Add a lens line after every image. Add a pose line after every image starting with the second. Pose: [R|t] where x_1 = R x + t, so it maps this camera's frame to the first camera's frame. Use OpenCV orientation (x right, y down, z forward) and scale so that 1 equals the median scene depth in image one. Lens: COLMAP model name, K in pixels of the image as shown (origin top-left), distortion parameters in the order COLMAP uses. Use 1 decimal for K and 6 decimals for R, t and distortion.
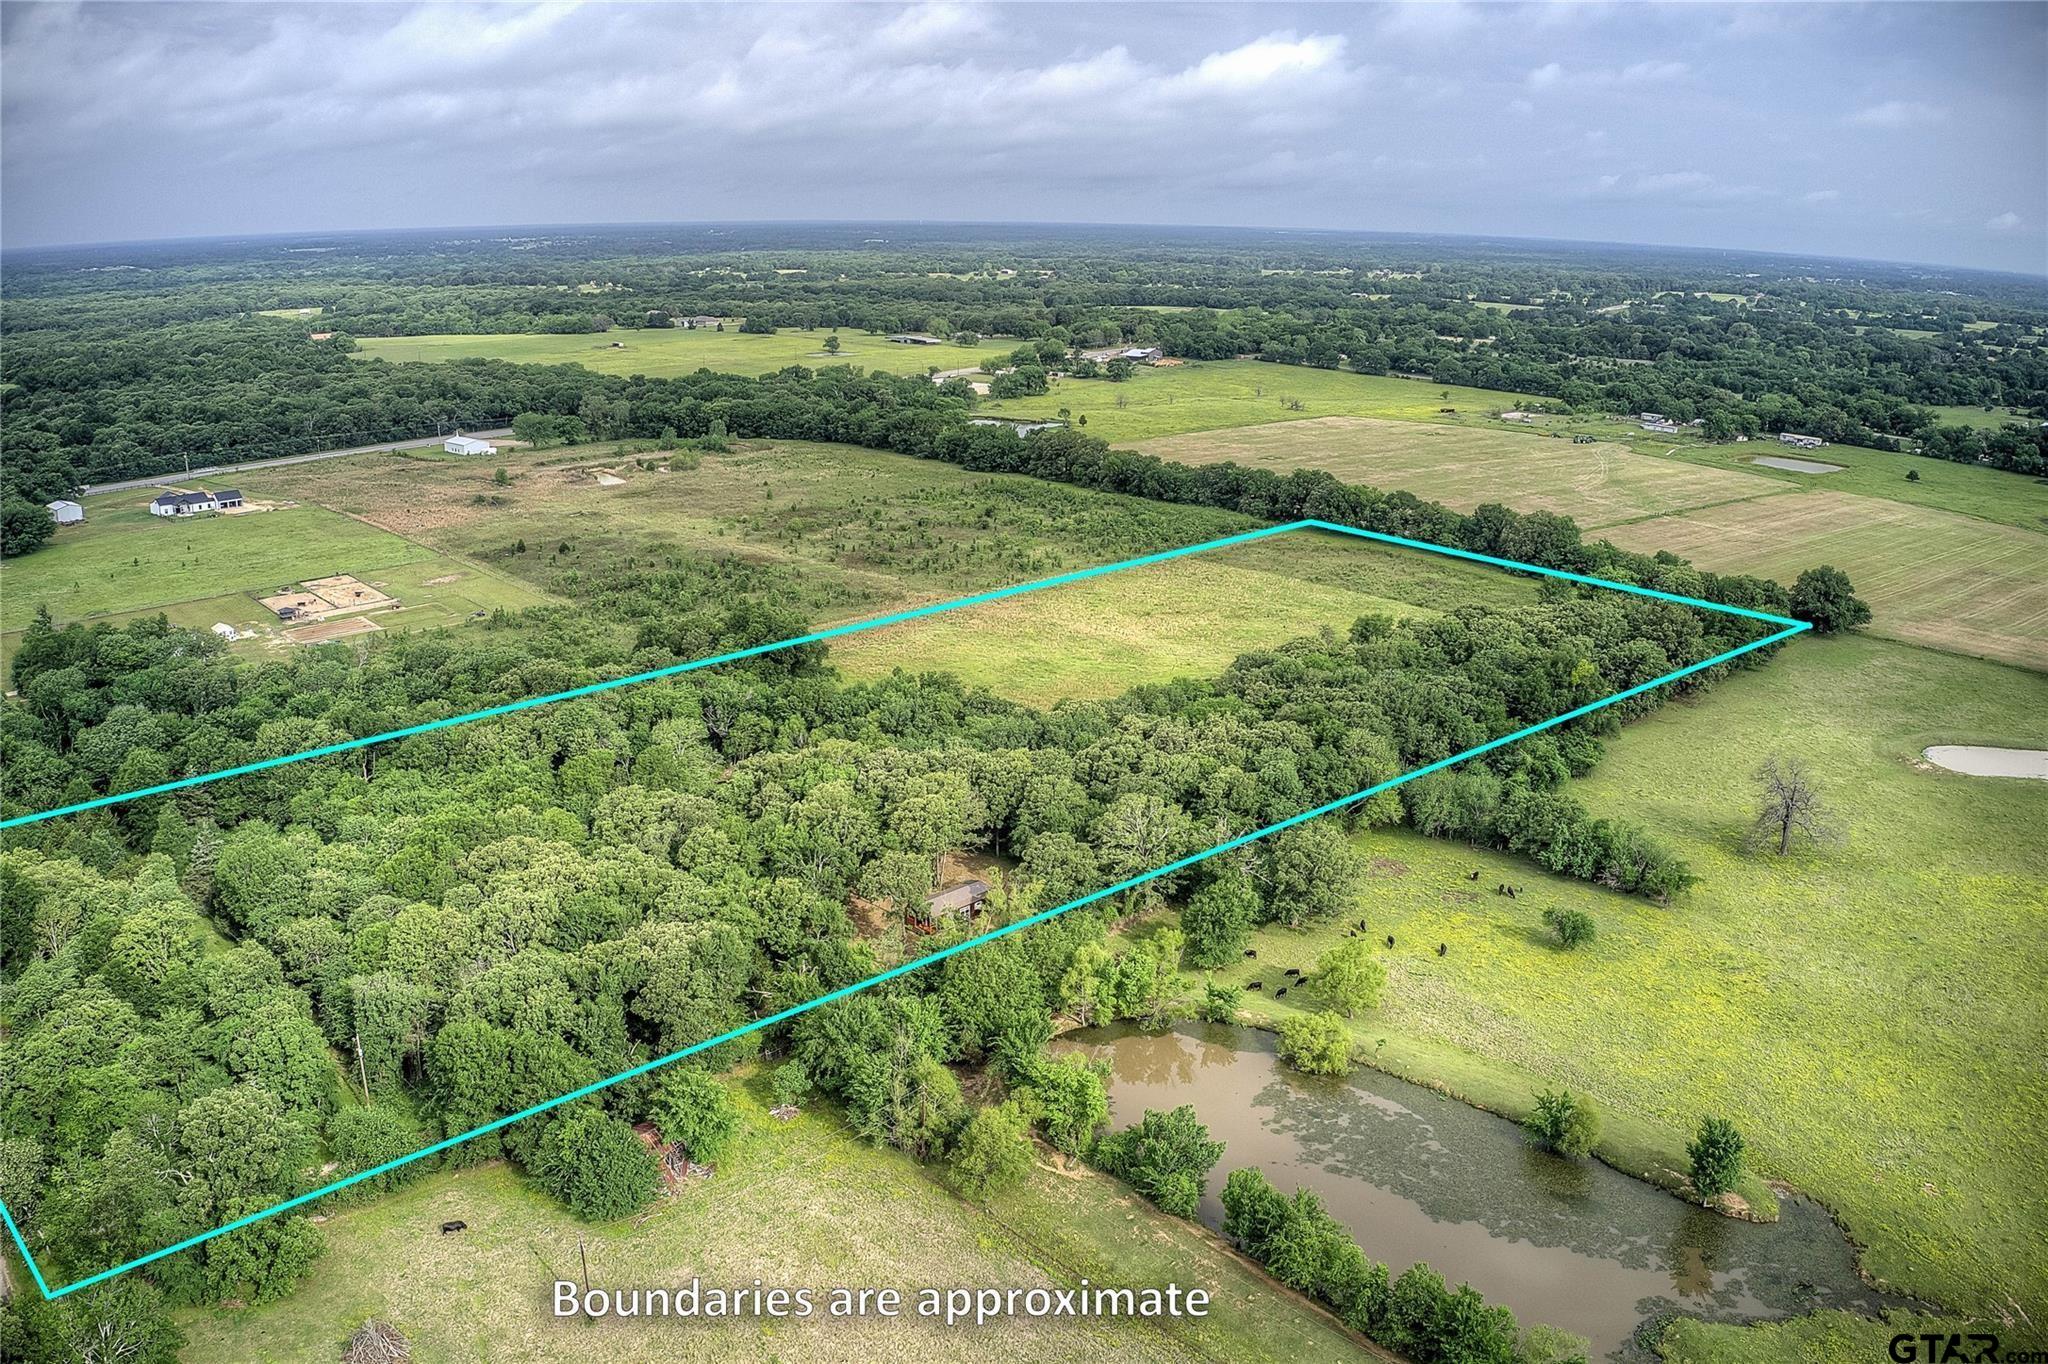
lens RADIAL K [[1602.3, 0, 1013.3], [0, 1602.3, 670.9], [0, 0, 1]] dist [-0.186166, 0.034275]
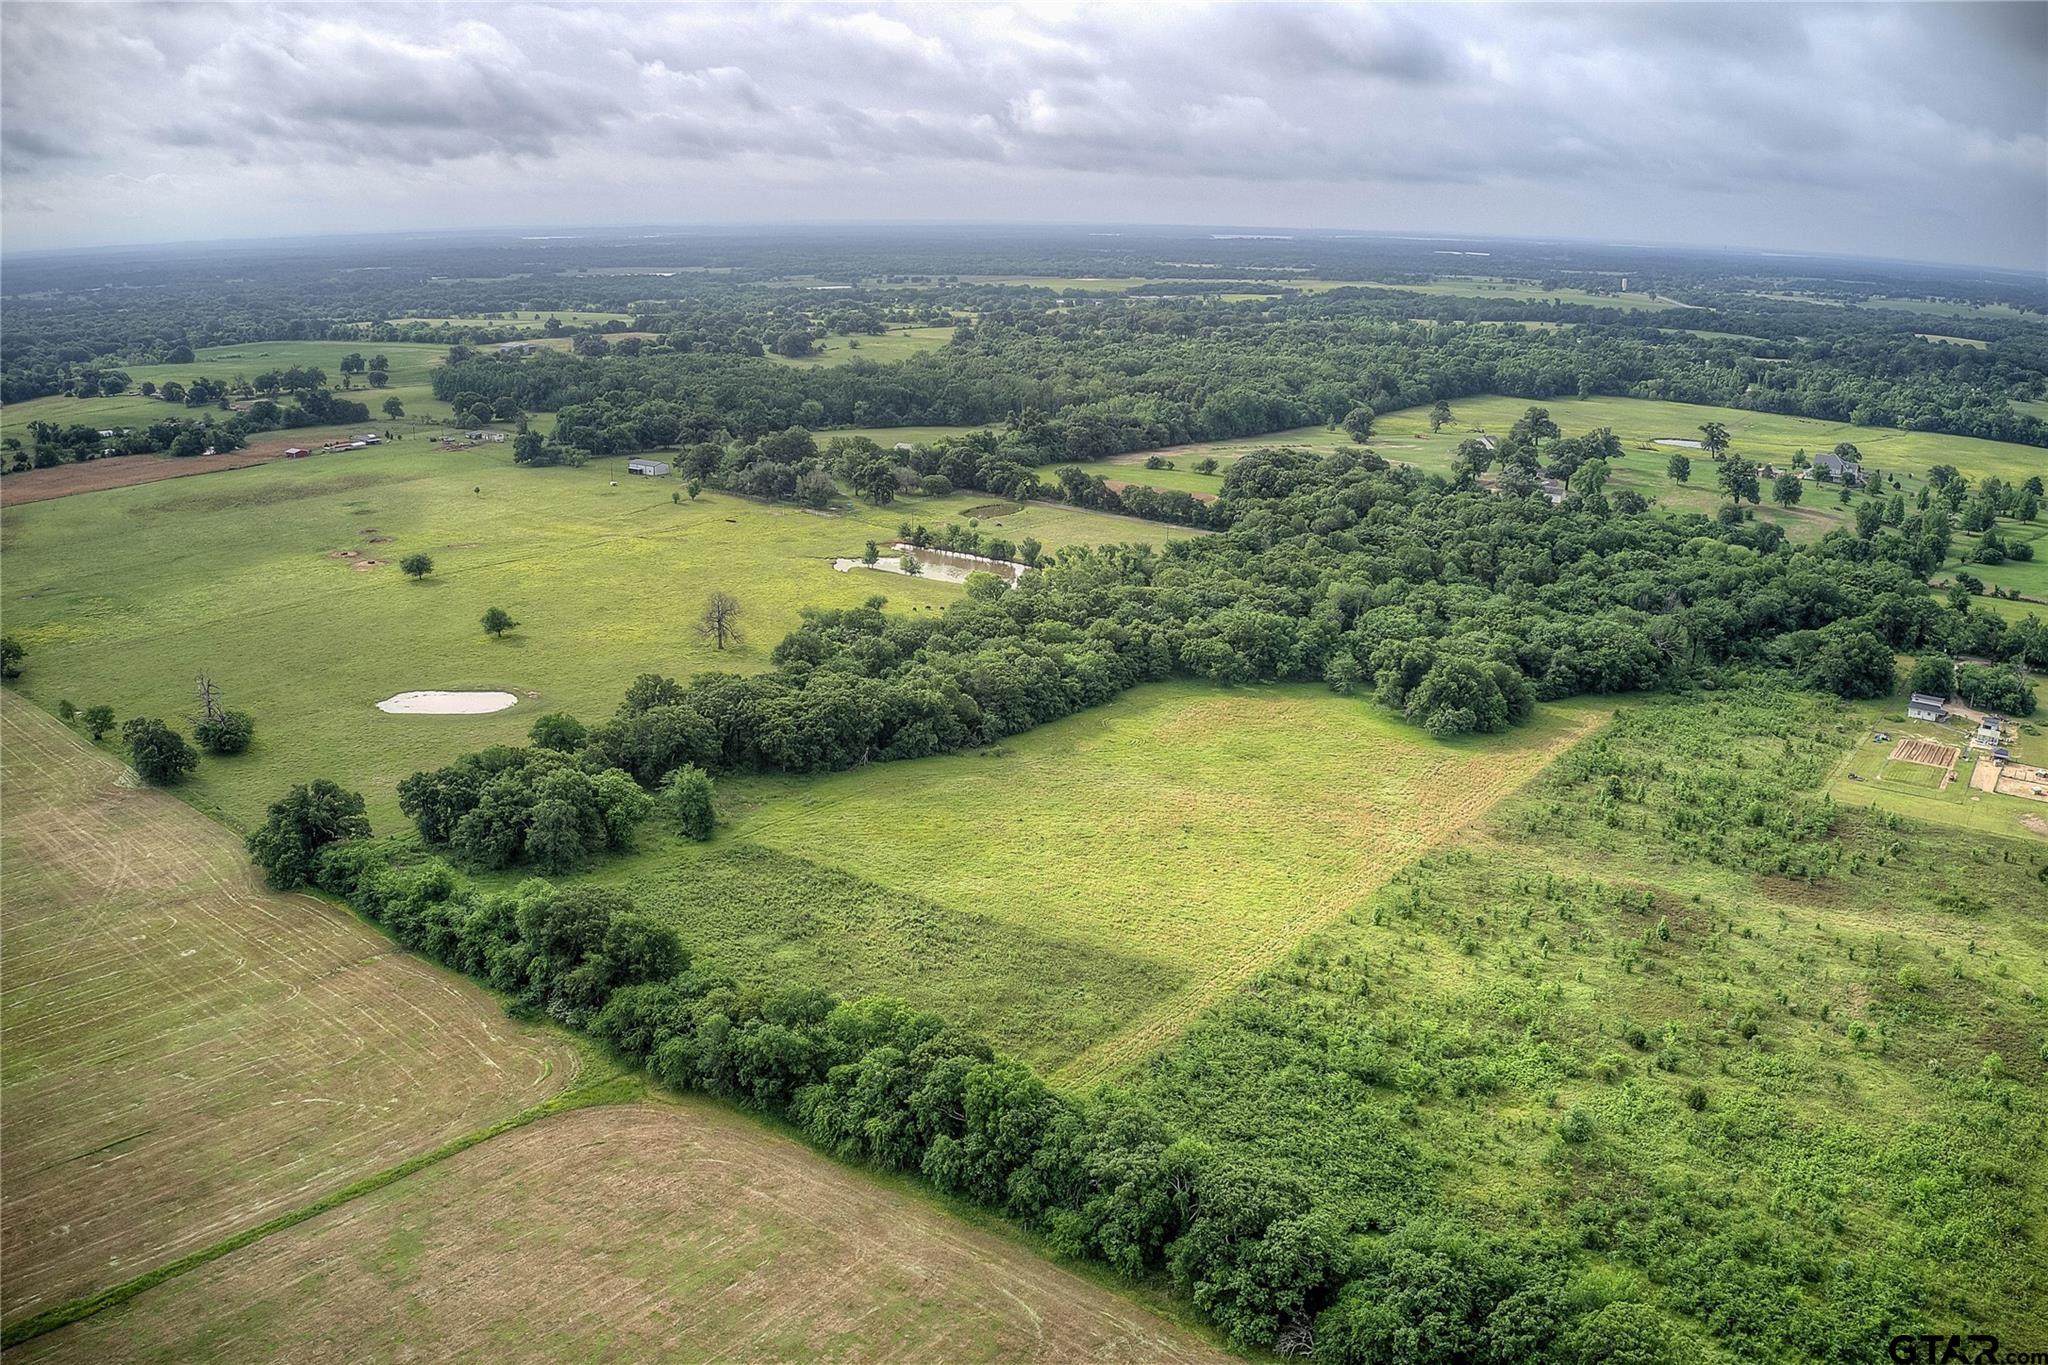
lens RADIAL K [[1602.3, 0, 1013.3], [0, 1602.3, 671.4], [0, 0, 1]] dist [-0.186166, 0.034275]
pose [[-0.982624, 0.031759, -0.182871, 0.294791], [-0.071484, 0.844494, 0.530773, -0.492271], [0.171290, 0.534623, -0.827549, 1.491485]]
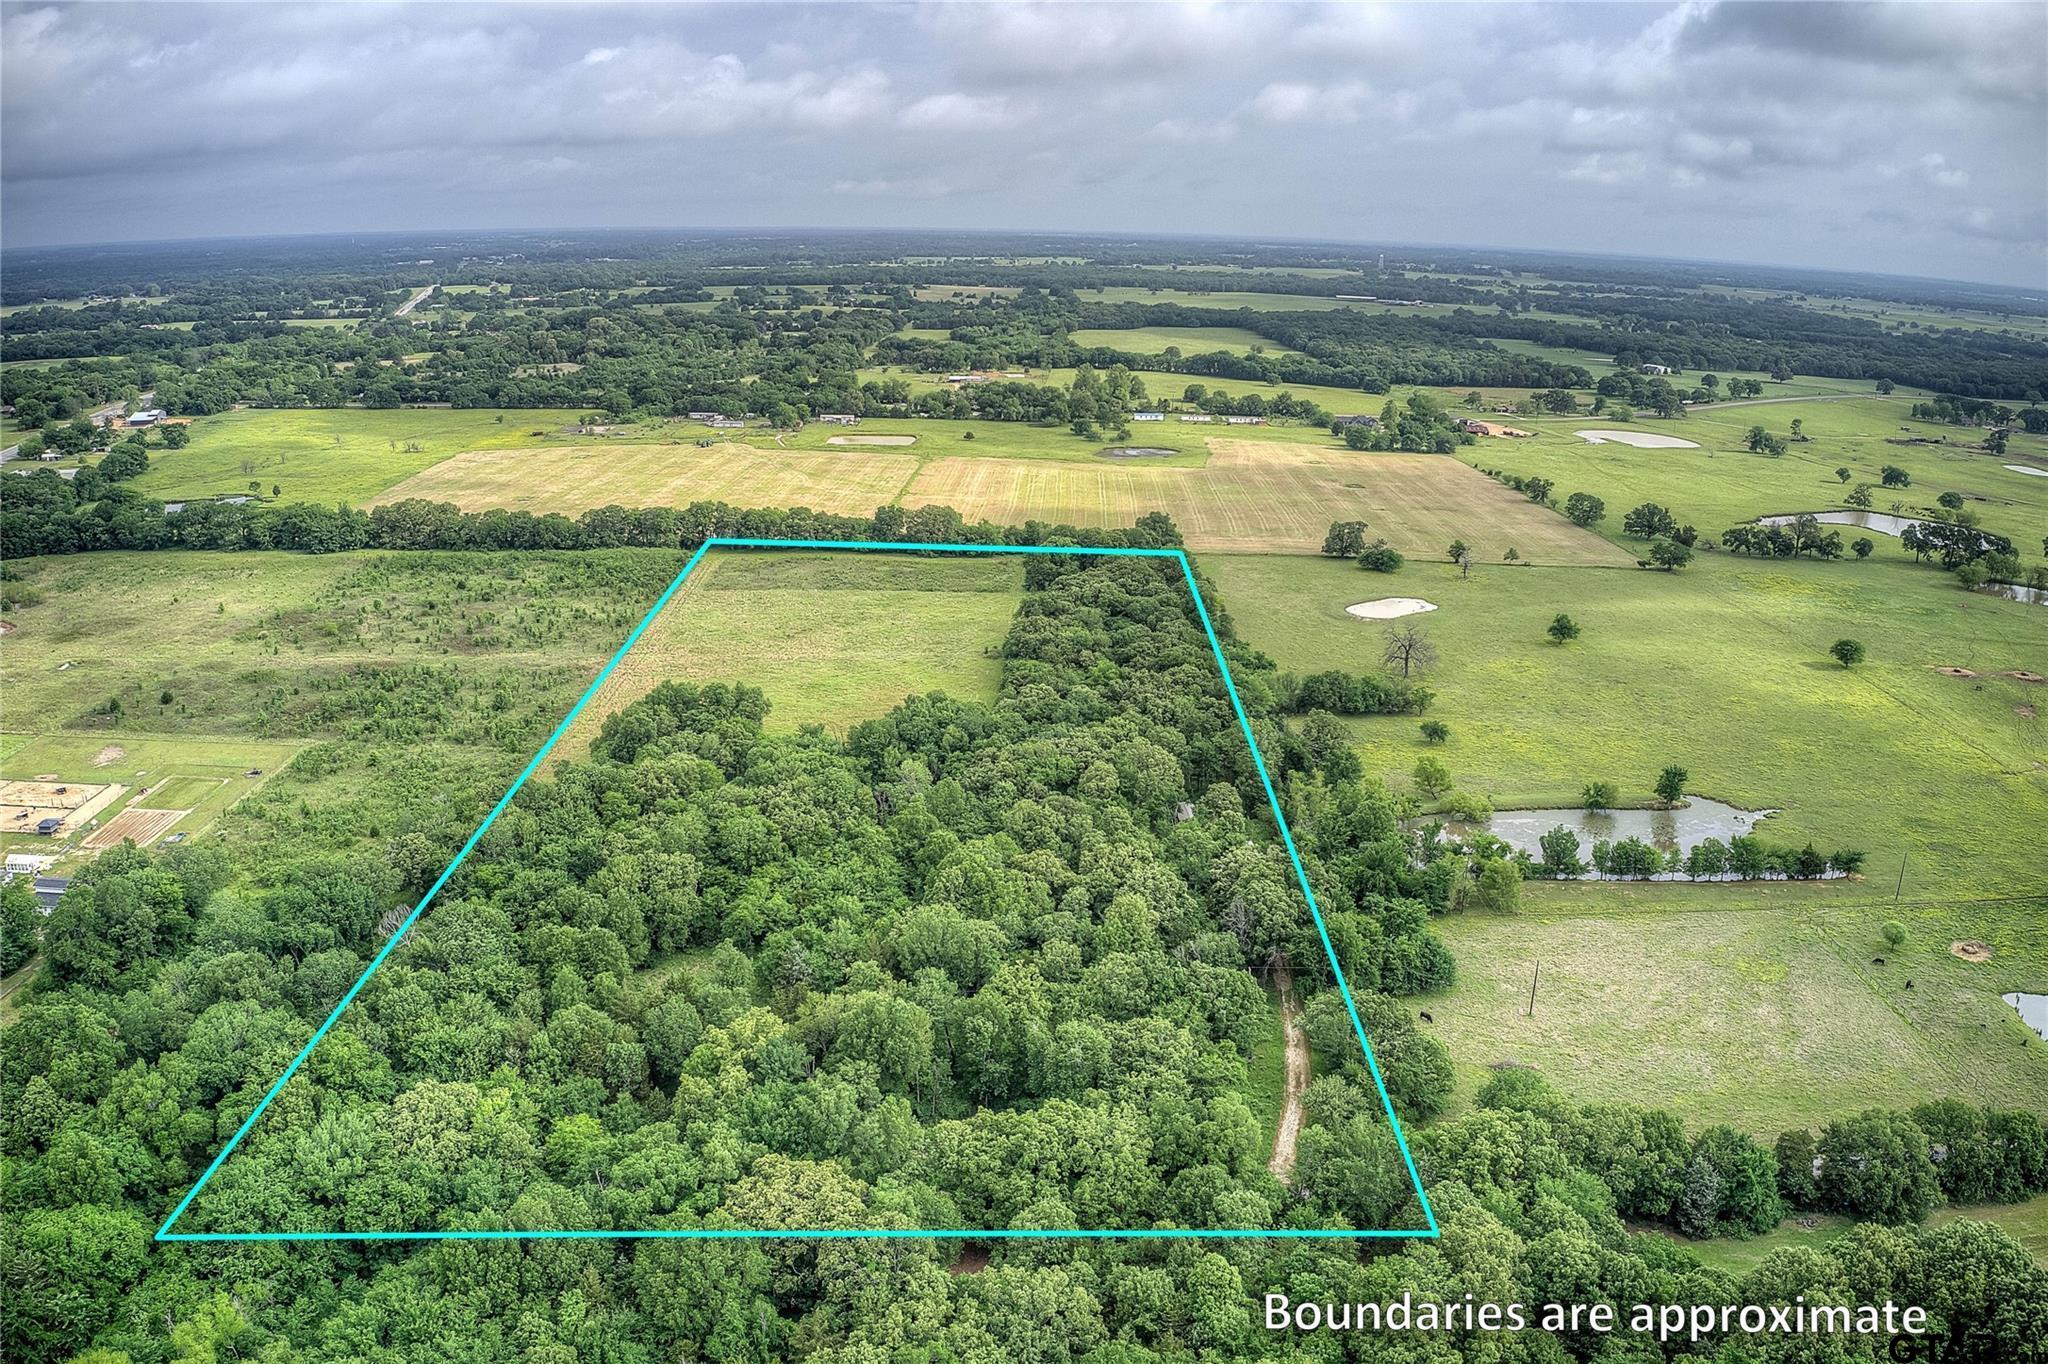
lens RADIAL K [[1602.3, 0, 1013.3], [0, 1602.3, 670.9], [0, 0, 1]] dist [-0.186166, 0.034275]
pose [[0.667526, -0.206878, 0.715269, -0.618928], [0.198452, 0.975310, 0.096885, -0.085779], [-0.717653, 0.077273, 0.692100, 0.038155]]
